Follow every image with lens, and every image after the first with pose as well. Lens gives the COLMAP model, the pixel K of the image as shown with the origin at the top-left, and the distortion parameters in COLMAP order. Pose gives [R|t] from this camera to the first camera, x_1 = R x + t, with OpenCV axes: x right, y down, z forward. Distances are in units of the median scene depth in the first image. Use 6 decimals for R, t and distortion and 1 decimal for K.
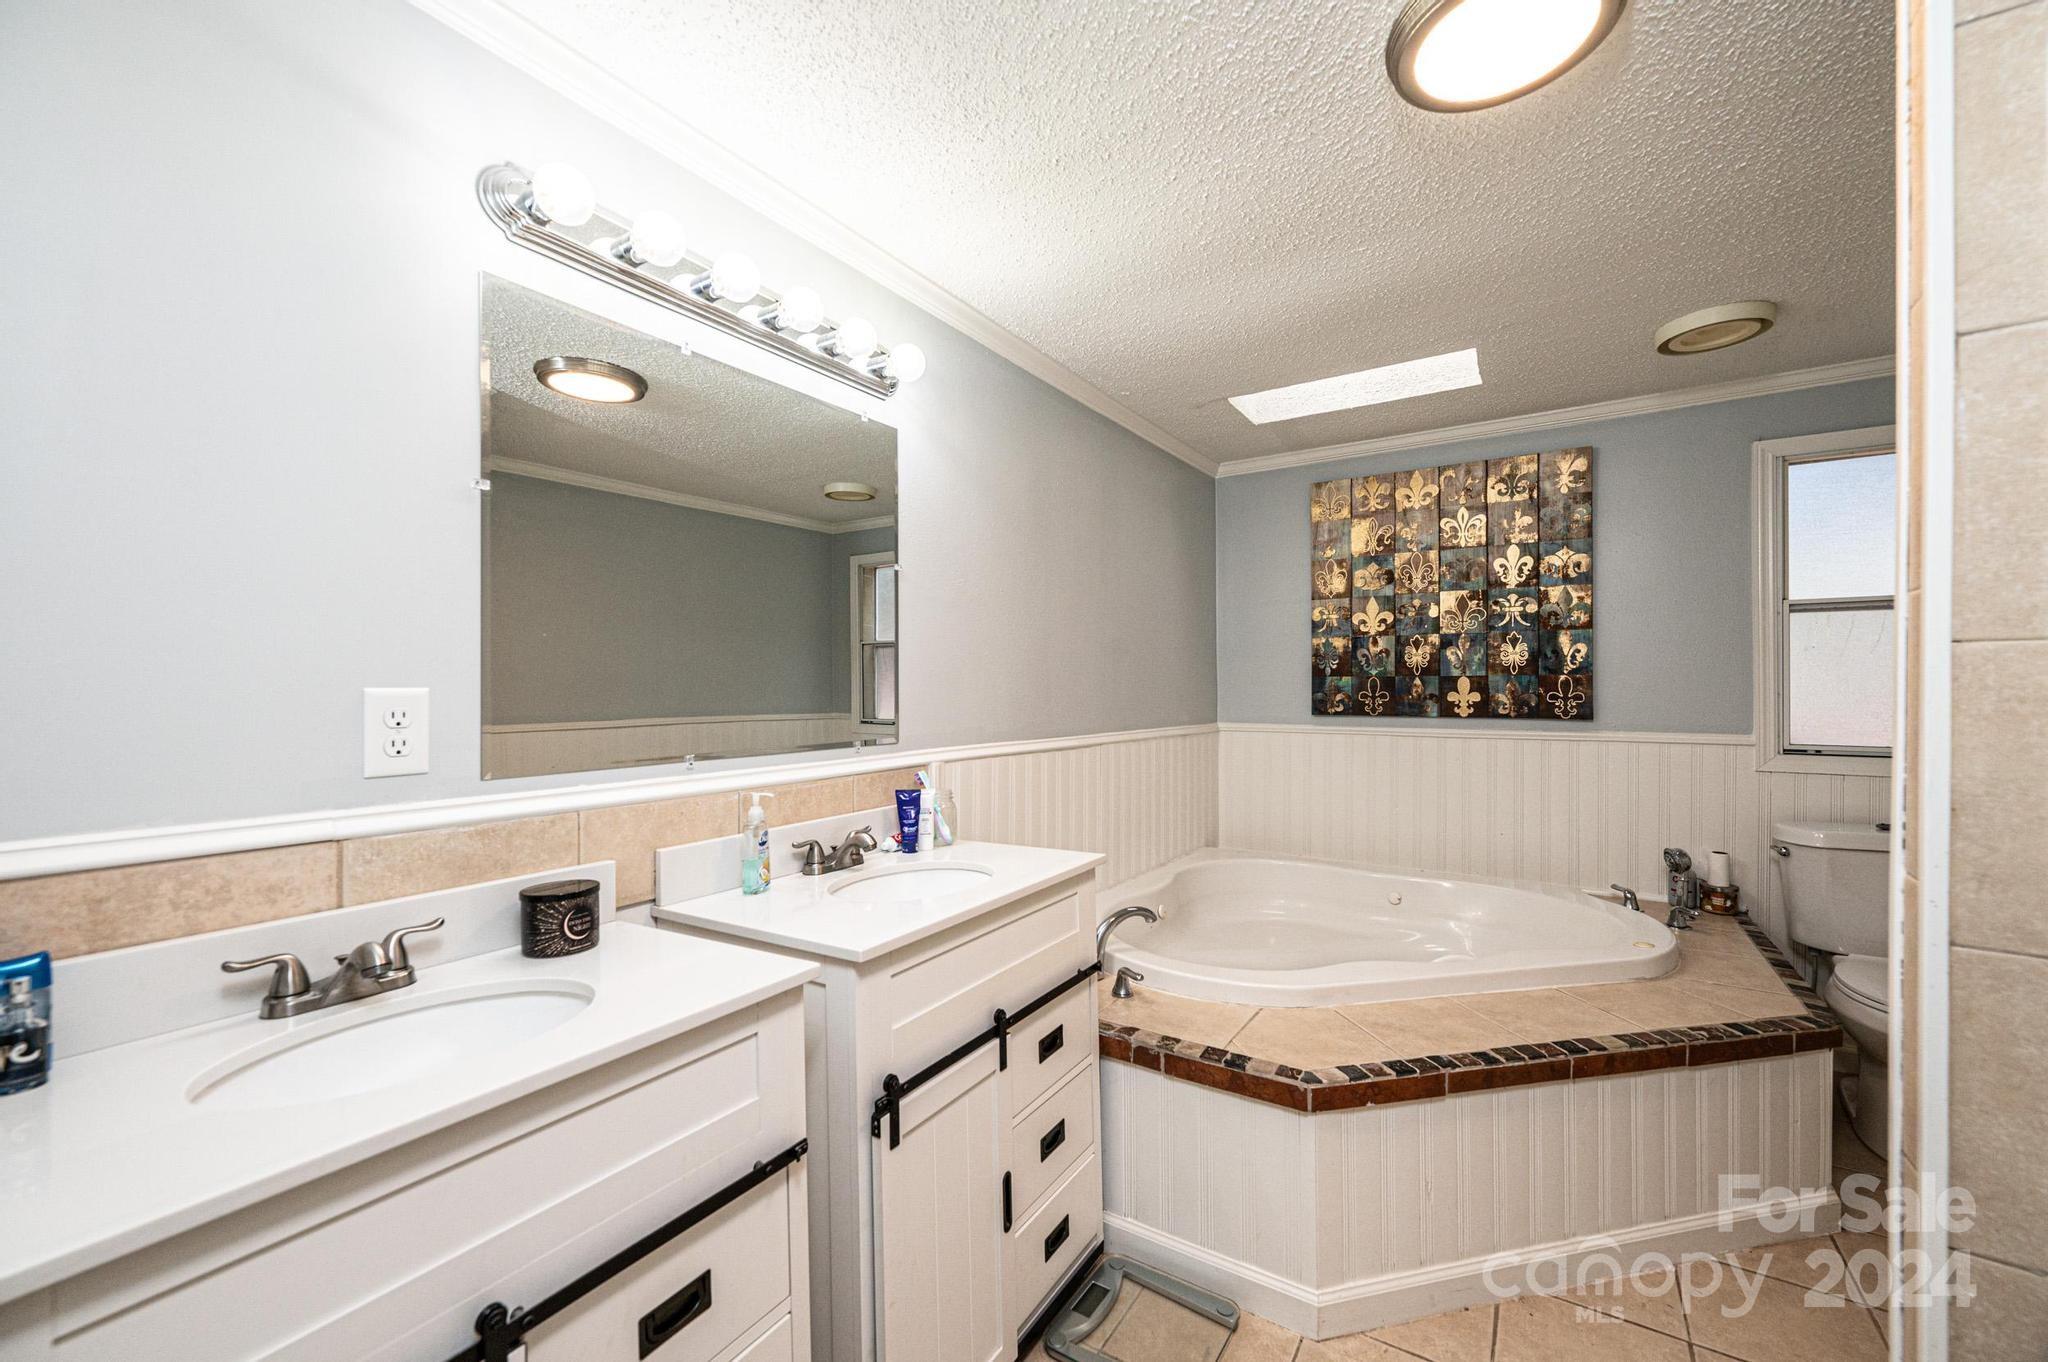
lens RADIAL K [[812.9, 0, 1023.0], [0, 812.9, 685.9], [0, 0, 1]] dist [-0.001376, -0.000034]
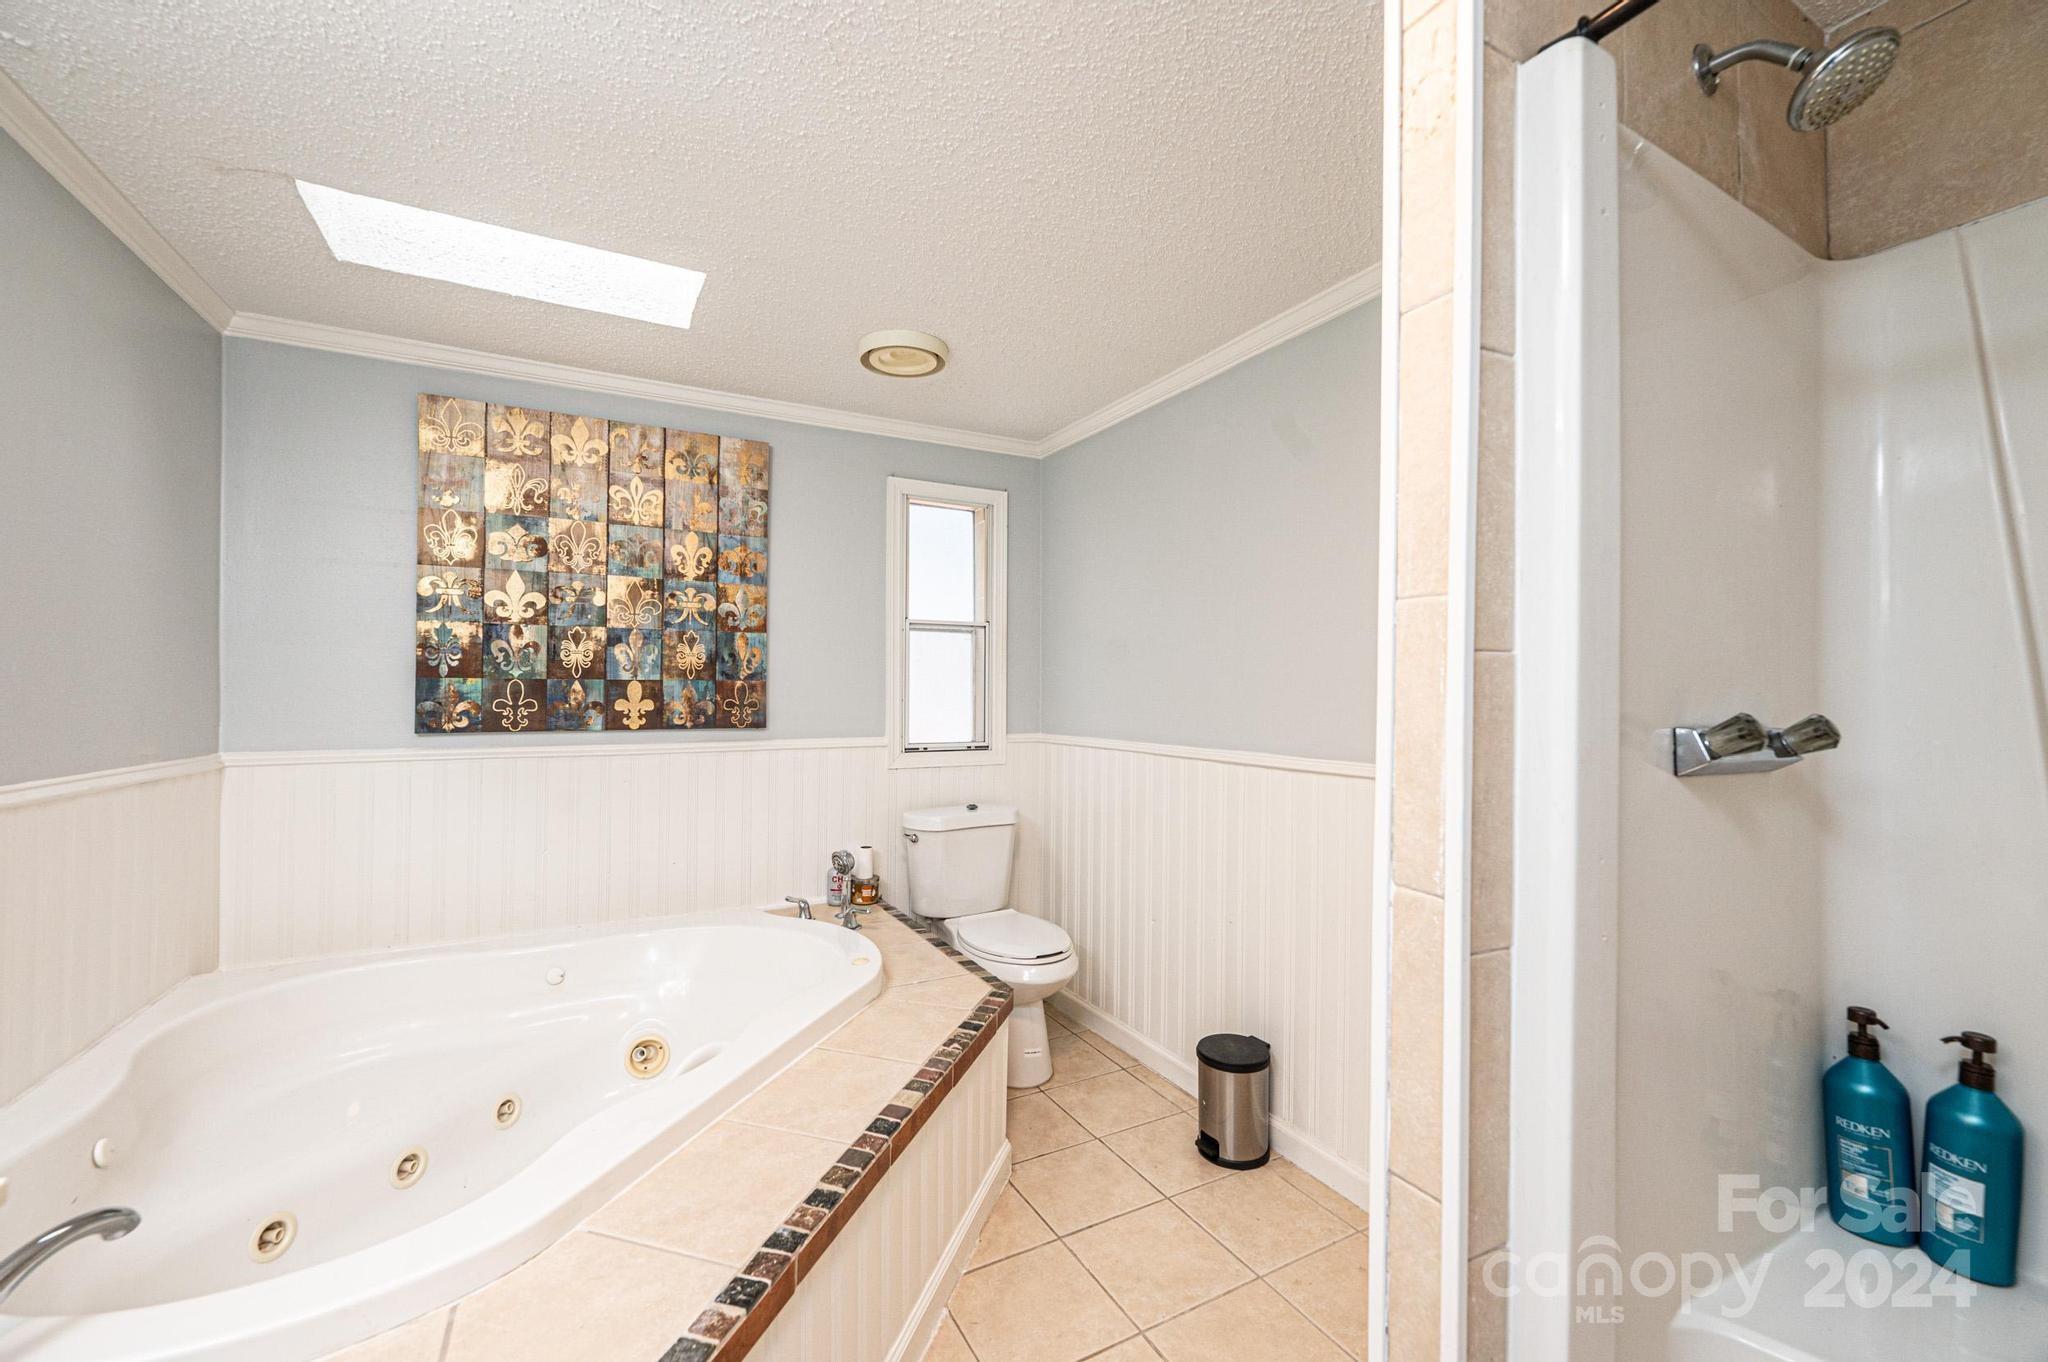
lens RADIAL K [[812.9, 0, 1023.6], [0, 812.9, 684.2], [0, 0, 1]] dist [-0.001376, -0.000034]
pose [[0.476517, 0.013449, 0.879062, 0.002279], [-0.004957, 0.999908, -0.012611, 0.000579], [-0.879151, 0.001652, 0.476540, 0.258350]]
